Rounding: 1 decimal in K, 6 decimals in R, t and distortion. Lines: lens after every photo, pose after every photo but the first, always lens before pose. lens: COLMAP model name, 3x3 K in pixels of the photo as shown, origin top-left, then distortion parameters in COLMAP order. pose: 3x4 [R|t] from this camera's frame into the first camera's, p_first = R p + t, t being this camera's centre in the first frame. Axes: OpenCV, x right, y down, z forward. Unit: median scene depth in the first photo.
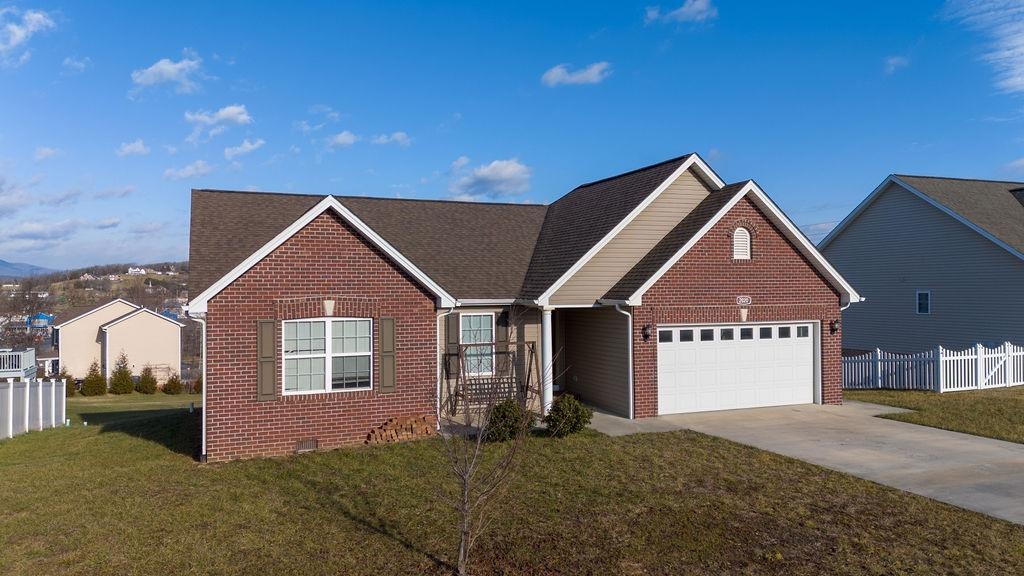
lens RADIAL K [[745.2, 0, 512.0], [0, 745.2, 288.0], [0, 0, 1]] dist [0.098086, -0.094707]
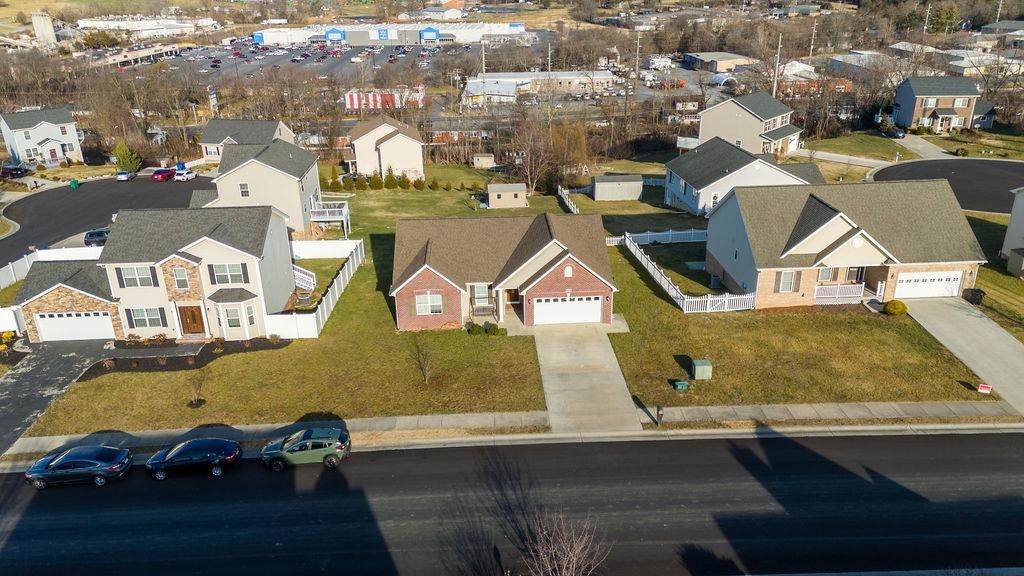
lens RADIAL K [[745.2, 0, 512.0], [0, 745.2, 288.0], [0, 0, 1]] dist [0.098086, -0.094707]
pose [[0.944925, 0.120022, -0.304484, 0.996298], [0.009858, 0.919472, 0.393031, -1.145585], [0.327137, -0.374387, 0.867650, -1.586771]]
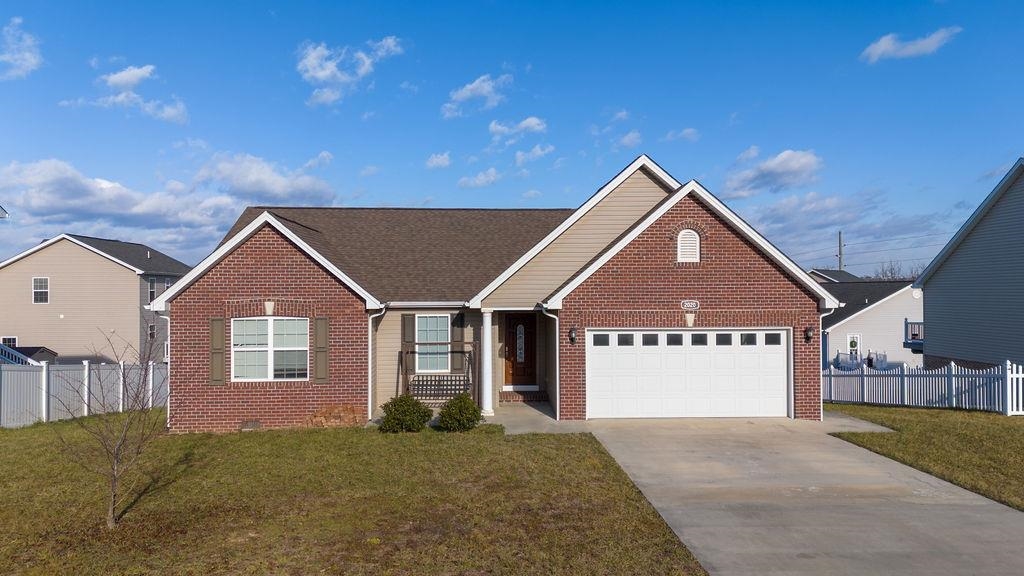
lens RADIAL K [[745.2, 0, 512.0], [0, 745.2, 288.0], [0, 0, 1]] dist [0.098086, -0.094707]
pose [[0.944929, 0.002108, -0.327270, 0.416480], [-0.002202, 0.999998, 0.000083, -0.004834], [0.327269, 0.000642, 0.944931, 0.018909]]
